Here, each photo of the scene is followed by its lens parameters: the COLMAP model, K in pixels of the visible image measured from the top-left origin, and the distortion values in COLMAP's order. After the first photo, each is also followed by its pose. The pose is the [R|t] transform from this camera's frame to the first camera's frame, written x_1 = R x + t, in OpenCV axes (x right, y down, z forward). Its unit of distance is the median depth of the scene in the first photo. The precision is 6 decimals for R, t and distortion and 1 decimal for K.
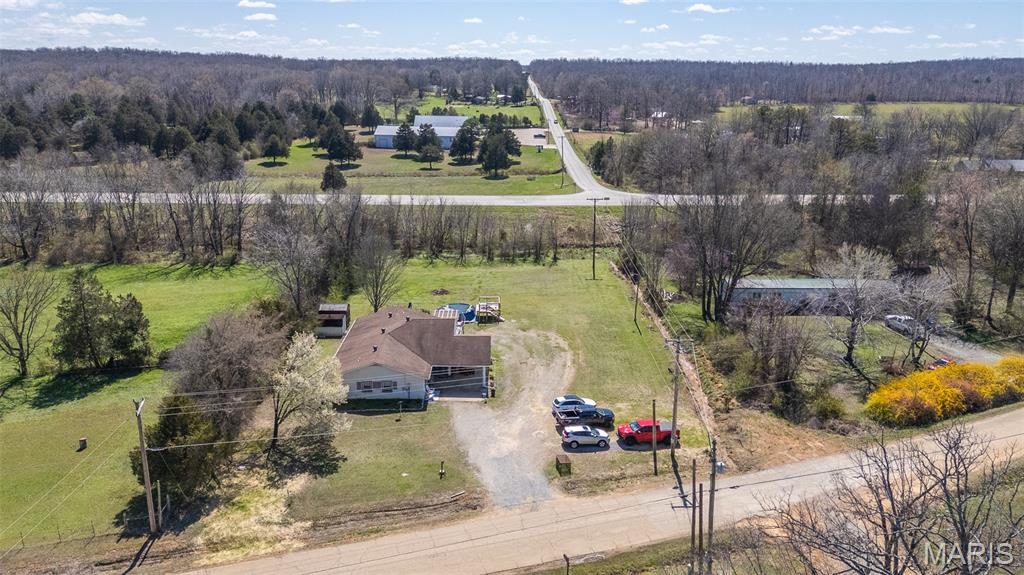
lens RADIAL K [[751.8, 0, 512.0], [0, 751.8, 287.5], [0, 0, 1]] dist [0.058950, -0.004272]
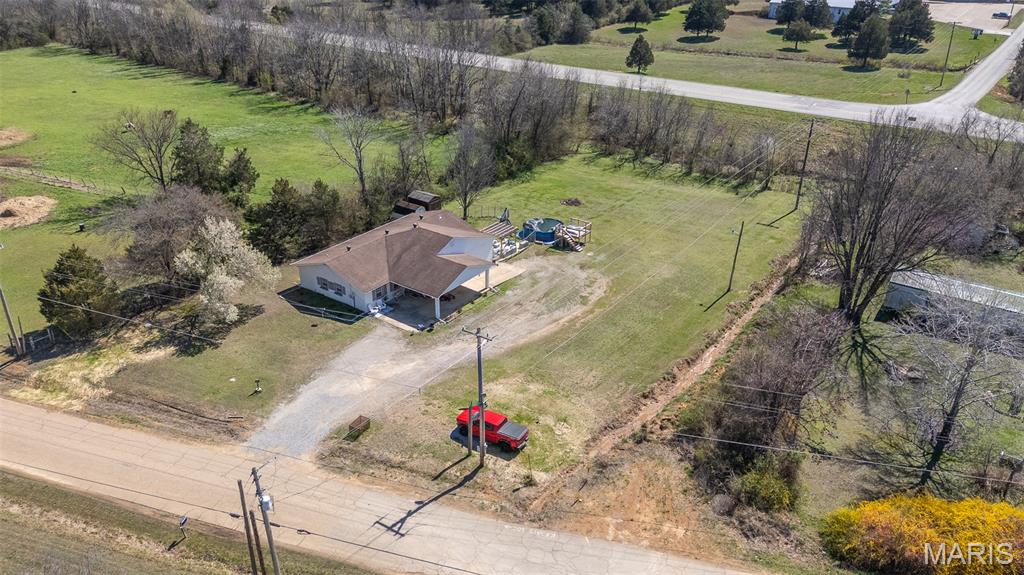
lens RADIAL K [[751.8, 0, 512.0], [0, 751.8, 287.5], [0, 0, 1]] dist [0.058950, -0.004272]
pose [[0.804404, 0.266699, -0.530854, 0.543959], [-0.170175, 0.959567, 0.224215, -0.131753], [0.569188, -0.090021, 0.817265, 0.326400]]
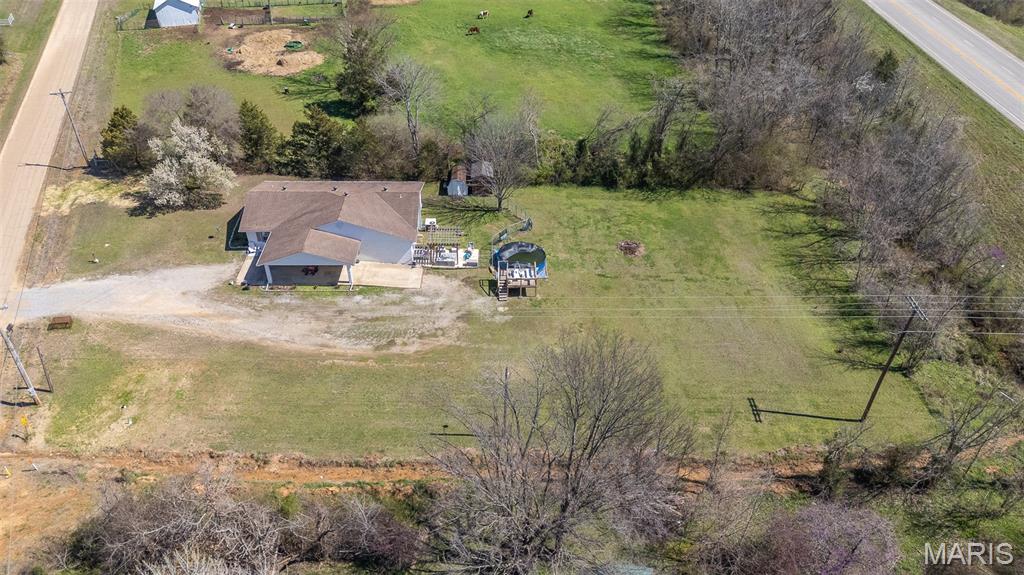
lens RADIAL K [[751.8, 0, 512.0], [0, 751.8, 287.5], [0, 0, 1]] dist [0.058950, -0.004272]
pose [[-0.004049, 0.600254, -0.799800, 0.784047], [-0.287537, 0.765331, 0.575840, -0.539630], [0.957761, 0.232303, 0.169496, 1.203292]]
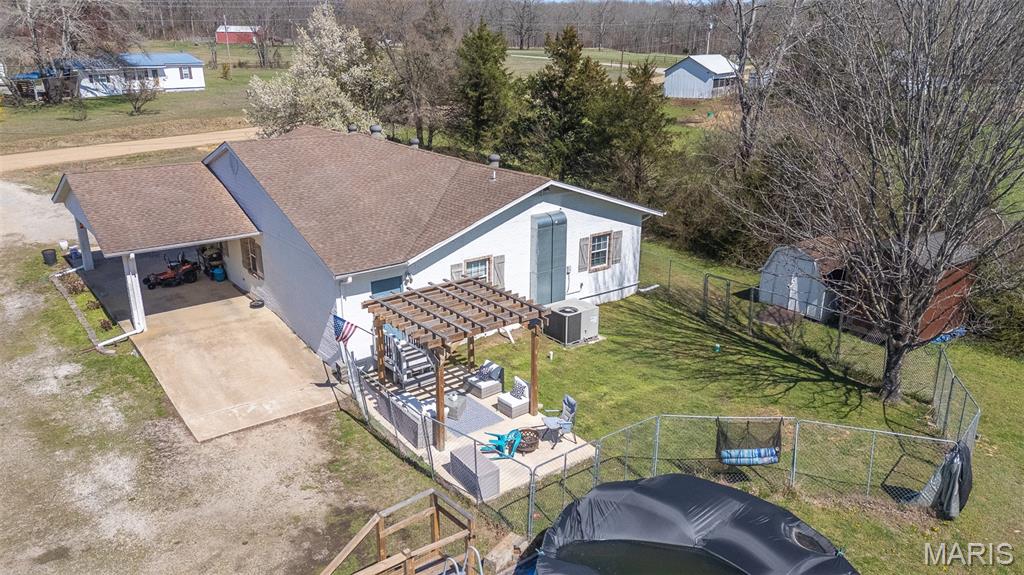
lens RADIAL K [[751.8, 0, 512.0], [0, 751.8, 287.5], [0, 0, 1]] dist [0.058950, -0.004272]
pose [[-0.811065, 0.179842, -0.556624, 0.004337], [-0.168164, 0.839711, 0.516339, -0.088268], [0.560263, 0.512389, -0.650817, 1.441573]]
